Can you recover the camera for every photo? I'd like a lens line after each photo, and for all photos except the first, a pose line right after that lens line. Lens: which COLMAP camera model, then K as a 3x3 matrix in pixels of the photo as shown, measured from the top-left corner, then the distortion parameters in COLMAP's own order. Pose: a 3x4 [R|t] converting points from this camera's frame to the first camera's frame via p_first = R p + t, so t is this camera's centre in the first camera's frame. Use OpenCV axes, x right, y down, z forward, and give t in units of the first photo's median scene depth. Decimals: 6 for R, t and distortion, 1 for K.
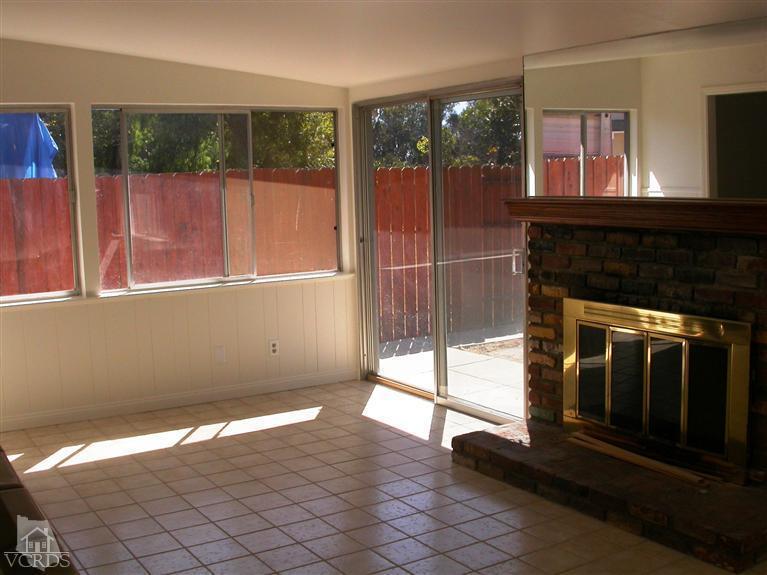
lens RADIAL K [[876.3, 0, 383.5], [0, 876.3, 287.5], [0, 0, 1]] dist [-0.188379, 0.068749]
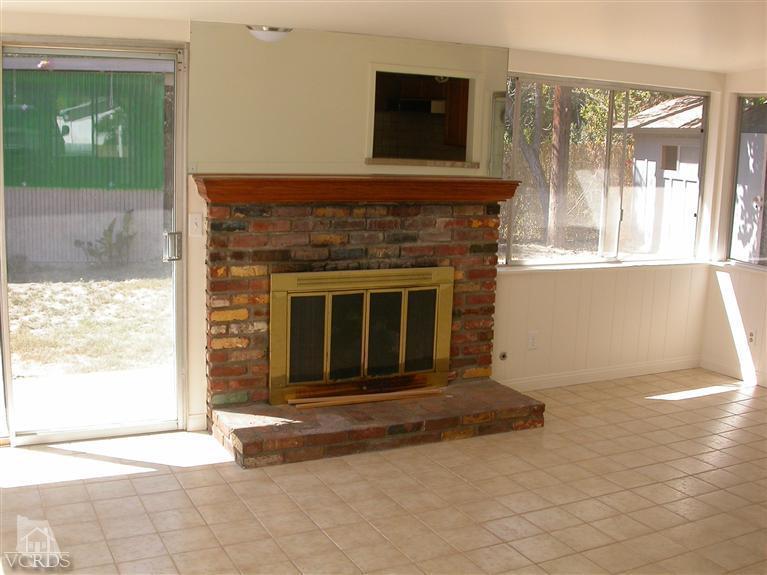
lens RADIAL K [[876.3, 0, 383.5], [0, 876.3, 287.5], [0, 0, 1]] dist [-0.188379, 0.068749]
pose [[0.125540, -0.141965, 0.981879, -0.830664], [0.087064, 0.987467, 0.131641, -0.102405], [-0.988261, 0.068960, 0.136327, 0.780091]]
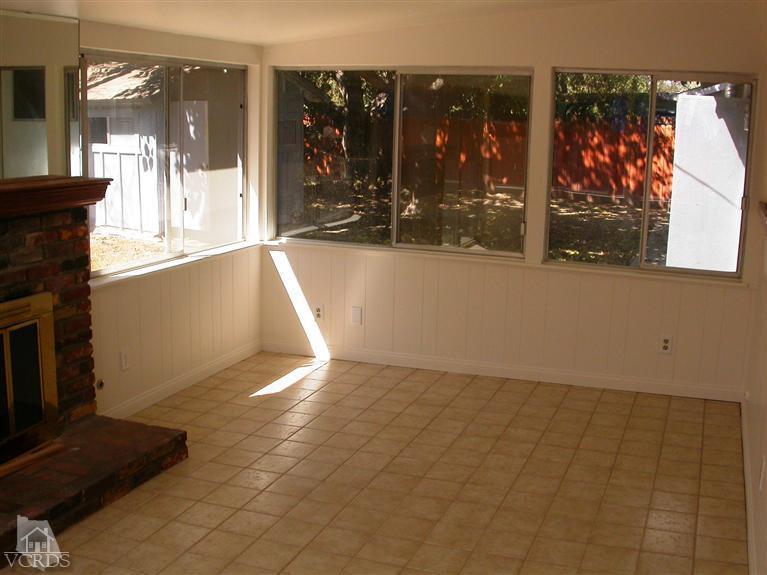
lens RADIAL K [[876.3, 0, 383.5], [0, 876.3, 287.5], [0, 0, 1]] dist [-0.188379, 0.068749]
pose [[-0.577439, -0.144179, 0.803602, -0.606796], [0.095198, 0.965679, 0.241664, -0.161823], [-0.810865, 0.216047, -0.543895, 1.061730]]
